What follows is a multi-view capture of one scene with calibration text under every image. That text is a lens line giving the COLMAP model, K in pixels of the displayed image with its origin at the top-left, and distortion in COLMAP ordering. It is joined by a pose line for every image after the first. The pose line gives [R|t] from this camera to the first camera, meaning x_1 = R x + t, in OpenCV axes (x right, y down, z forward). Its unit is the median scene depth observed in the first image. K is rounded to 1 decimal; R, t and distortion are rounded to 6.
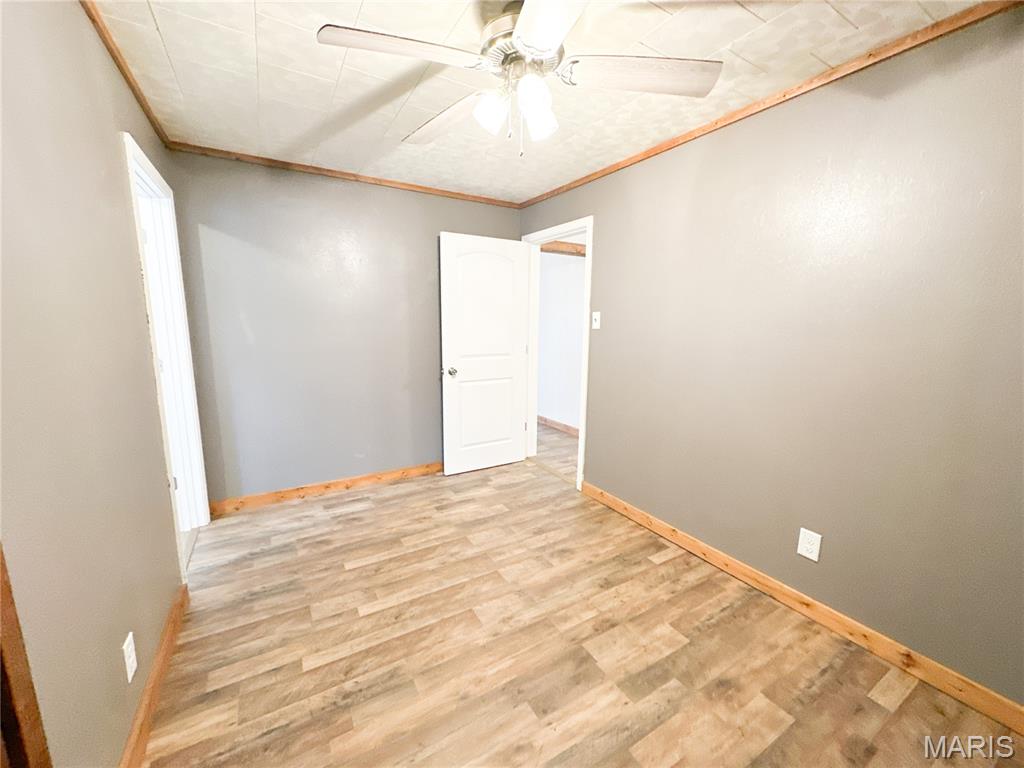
lens RADIAL K [[407.5, 0, 513.1], [0, 407.5, 383.5], [0, 0, 1]] dist [-0.000842, -0.000343]
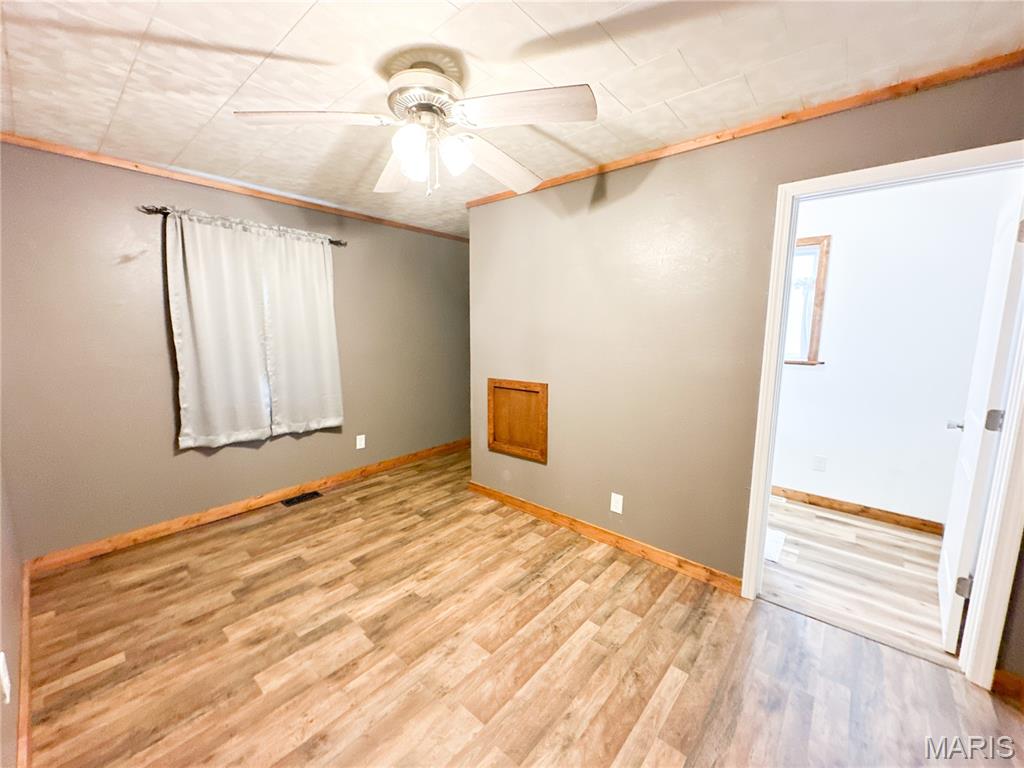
lens RADIAL K [[407.5, 0, 513.1], [0, 407.5, 383.5], [0, 0, 1]] dist [-0.000842, -0.000343]
pose [[-0.948058, 0.026993, -0.316951, 0.131446], [-0.066138, 0.957891, 0.279410, -0.306299], [0.311147, 0.285859, -0.906351, 1.717278]]
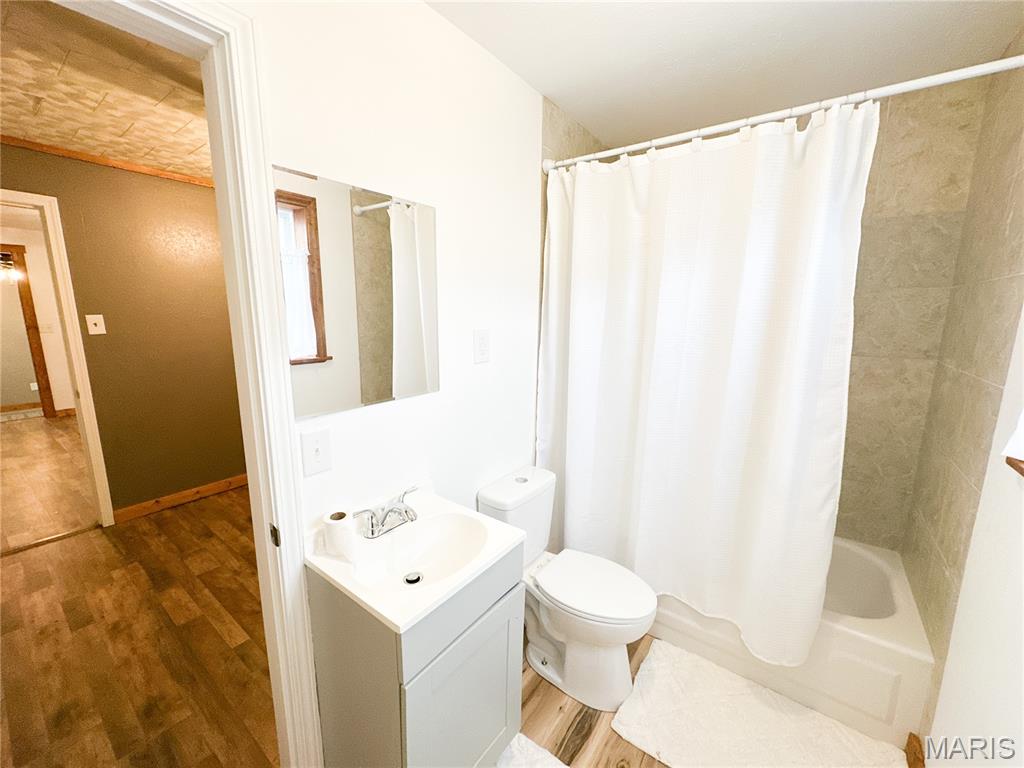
lens RADIAL K [[407.5, 0, 513.1], [0, 407.5, 383.5], [0, 0, 1]] dist [-0.000842, -0.000343]
pose [[-0.386855, -0.179381, 0.904525, -1.503113], [0.128865, 0.960756, 0.245646, -0.208408], [-0.913092, 0.211590, -0.348557, 0.809842]]
